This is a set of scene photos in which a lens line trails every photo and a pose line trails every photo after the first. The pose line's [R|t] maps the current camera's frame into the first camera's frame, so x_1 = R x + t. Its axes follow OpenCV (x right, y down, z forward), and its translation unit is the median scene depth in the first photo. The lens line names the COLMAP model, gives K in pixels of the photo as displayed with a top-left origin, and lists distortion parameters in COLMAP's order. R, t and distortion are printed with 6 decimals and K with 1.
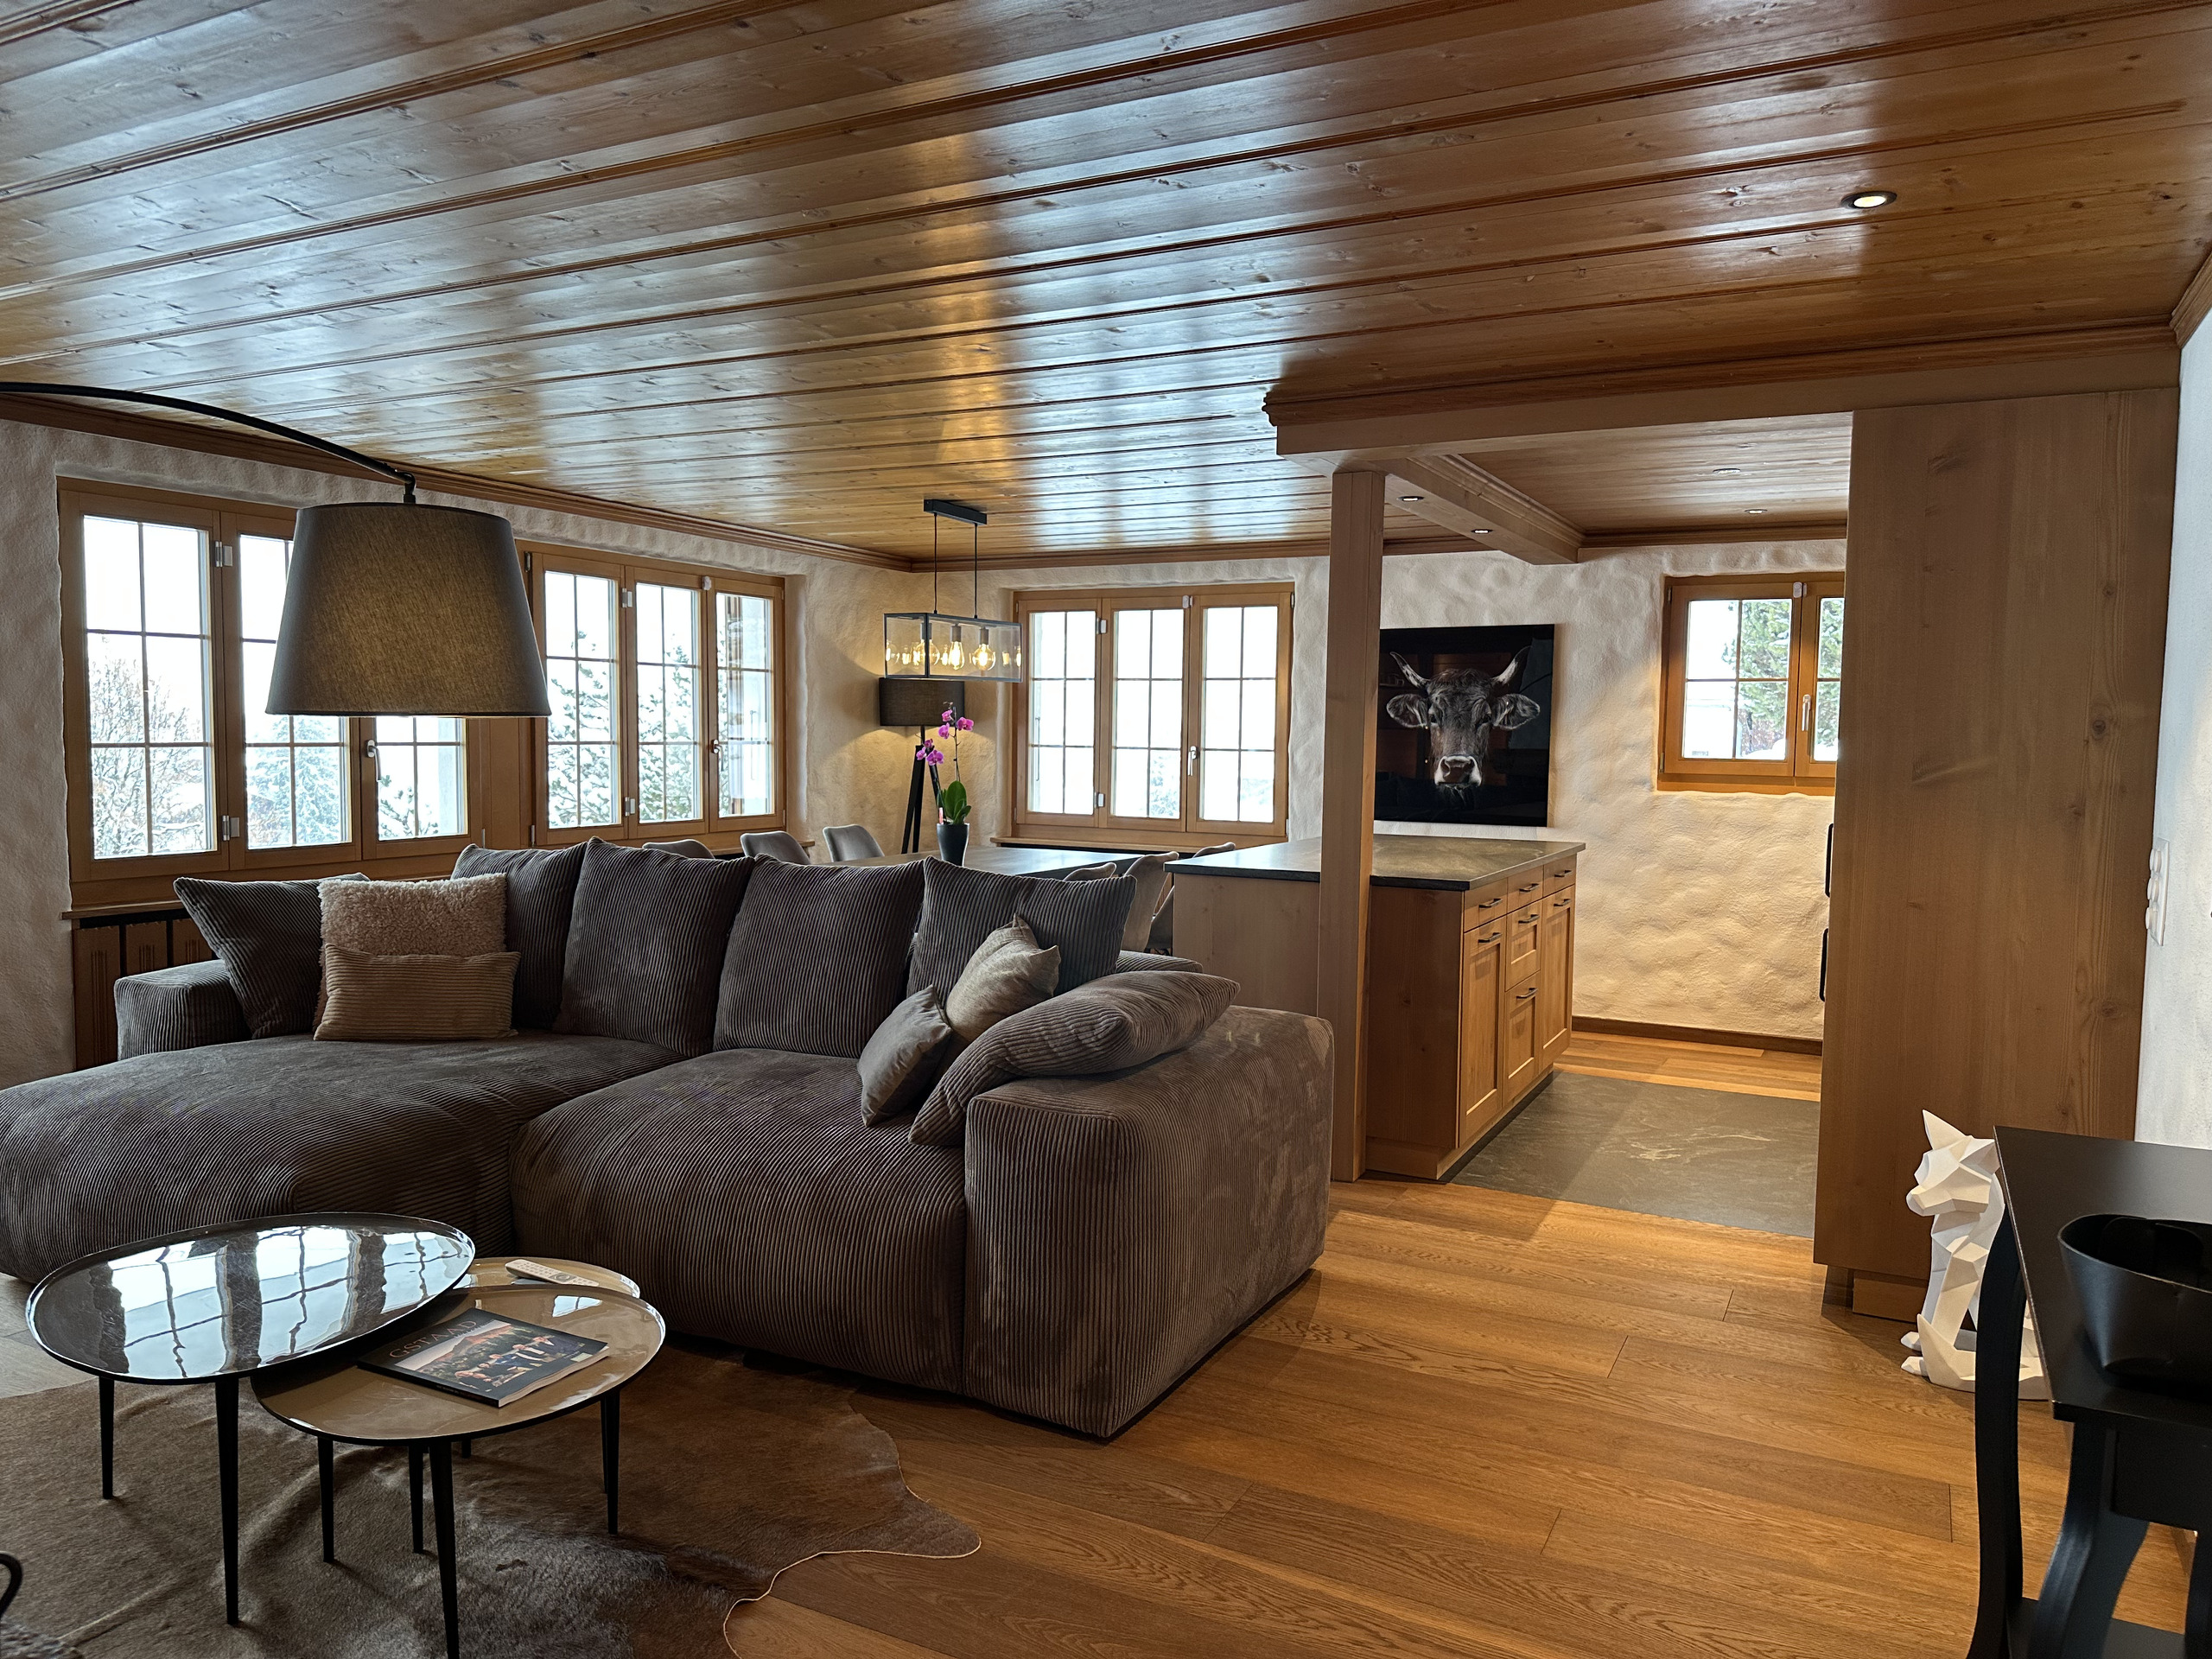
lens RADIAL K [[1560.1, 0, 1109.5], [0, 1560.1, 832.9], [0, 0, 1]] dist [0.017257, -0.003600]
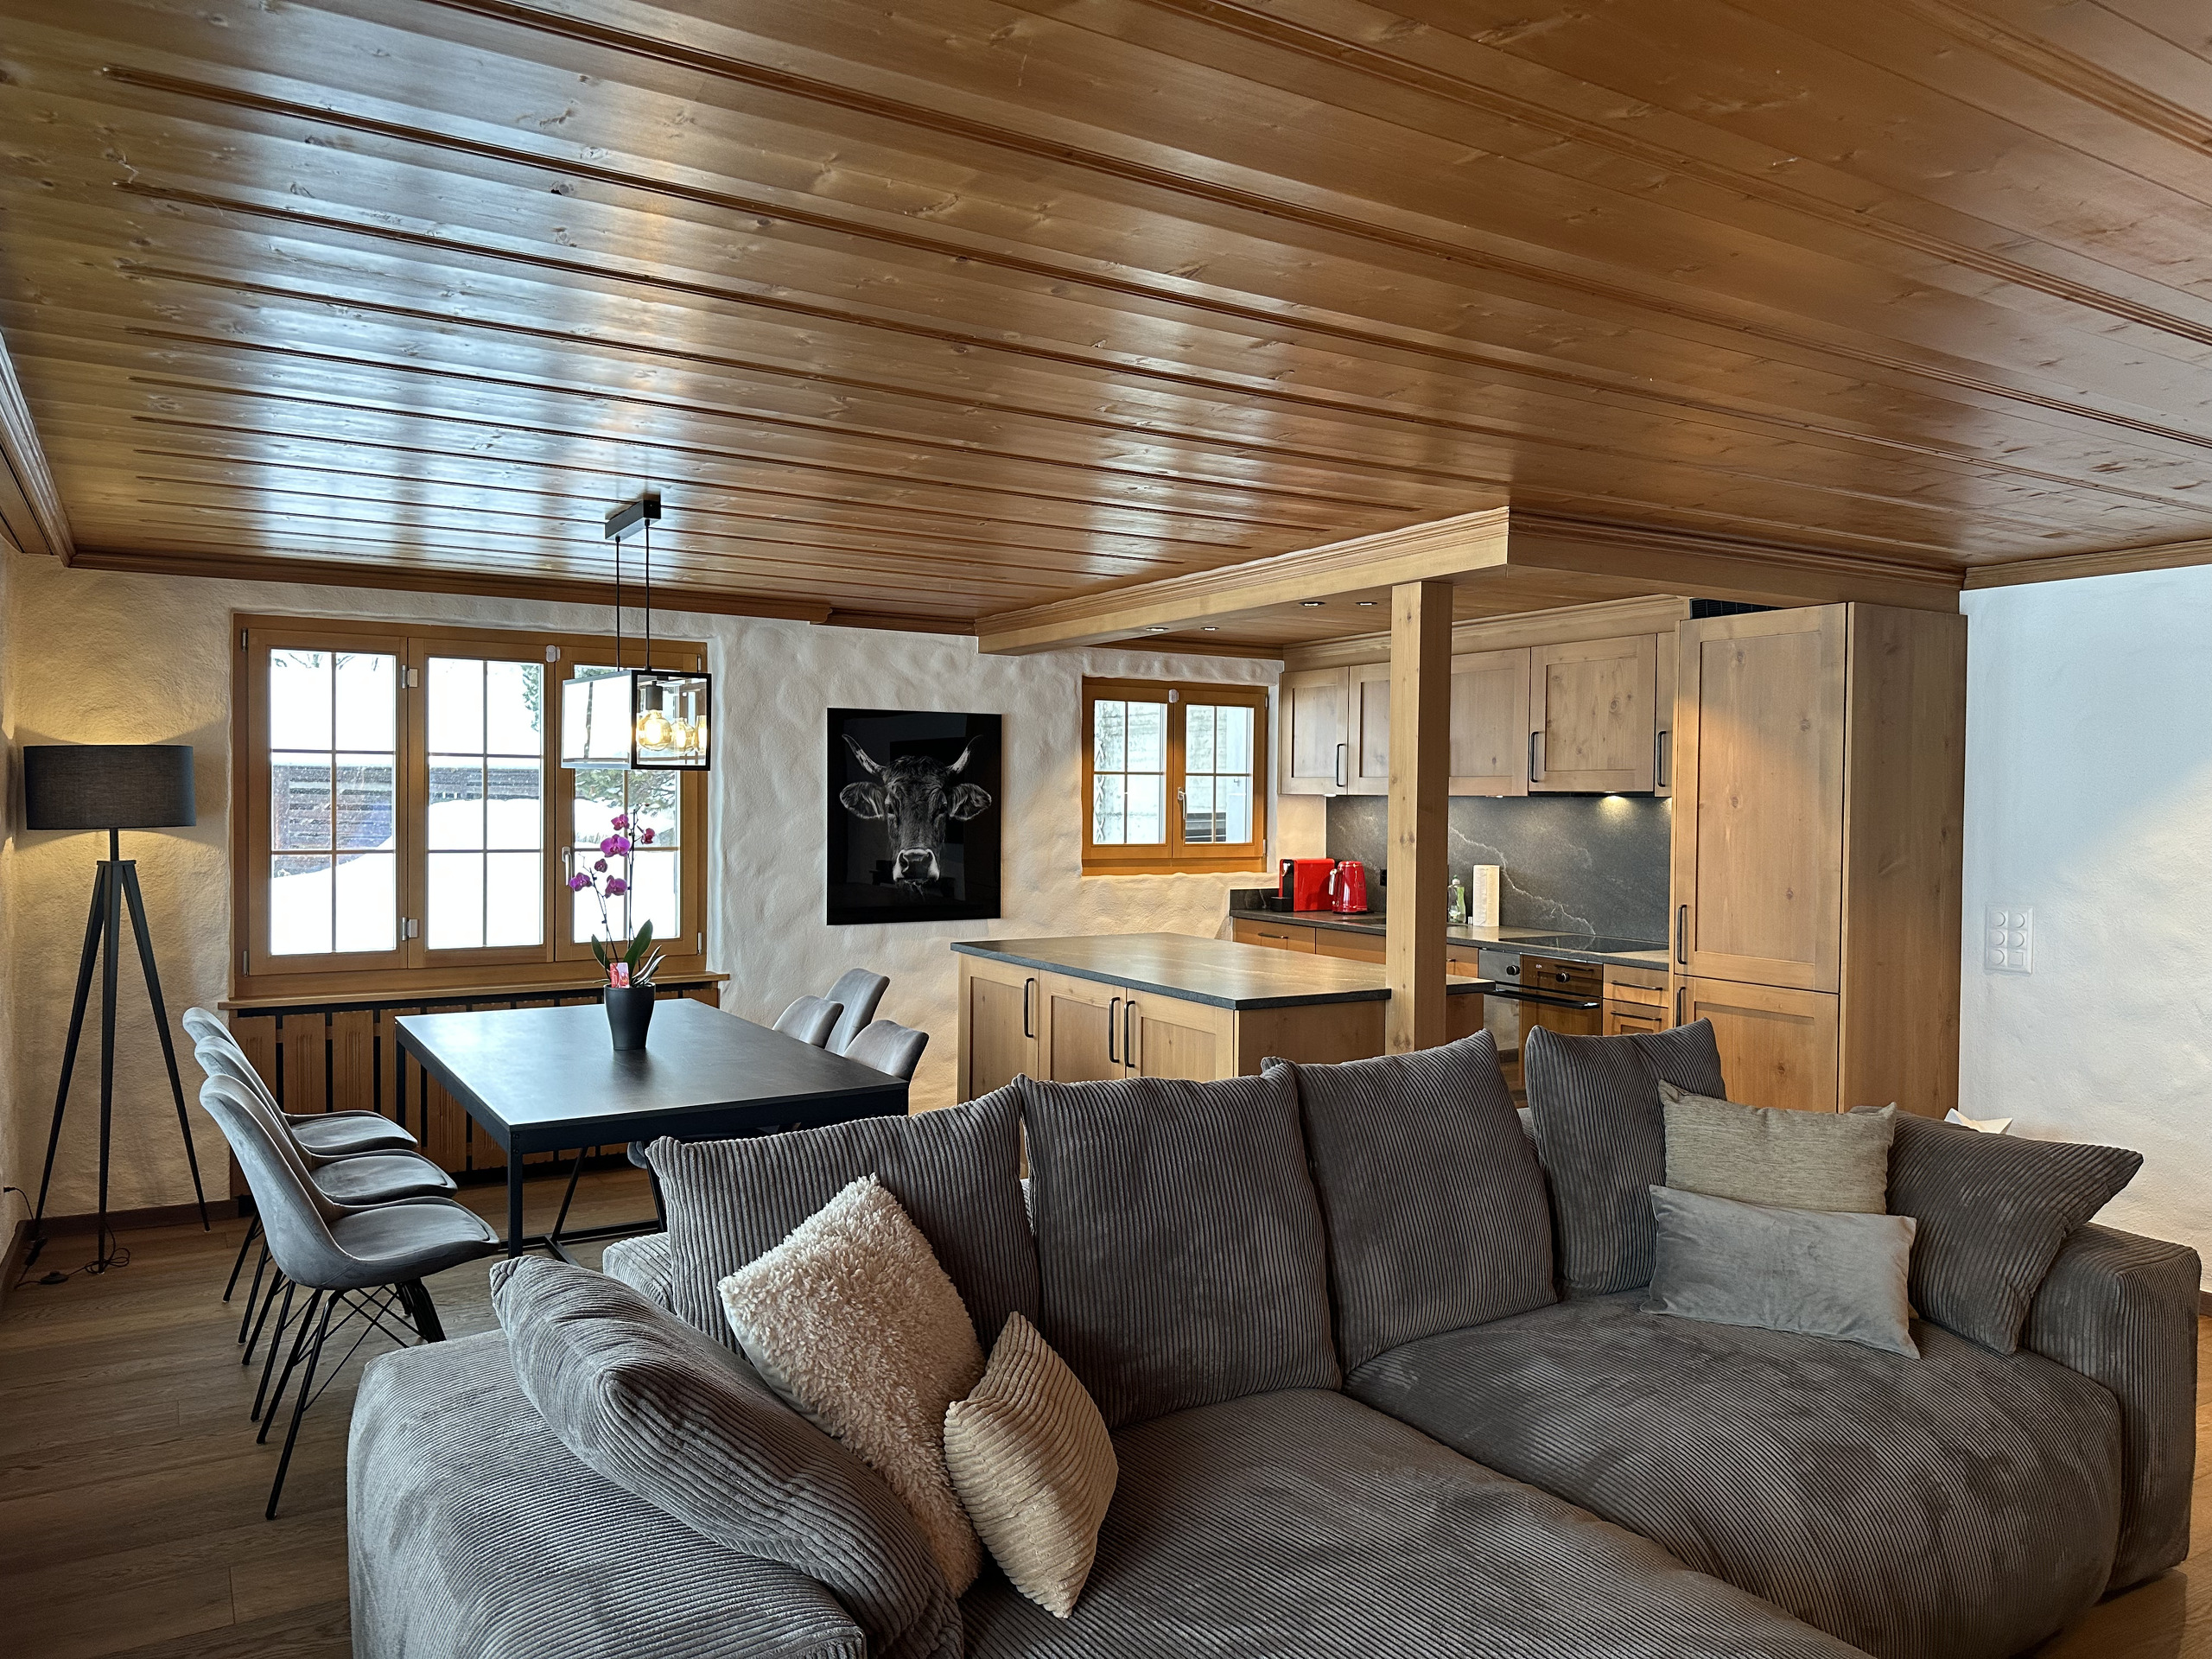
lens RADIAL K [[1532.1, 0, 1142.6], [0, 1532.1, 830.1], [0, 0, 1]] dist [0.101565, 0.000091]
pose [[0.505213, -0.025352, 0.862622, -0.930187], [0.054458, 0.998513, -0.002549, -0.094769], [-0.861275, 0.048265, 0.505842, 0.778478]]
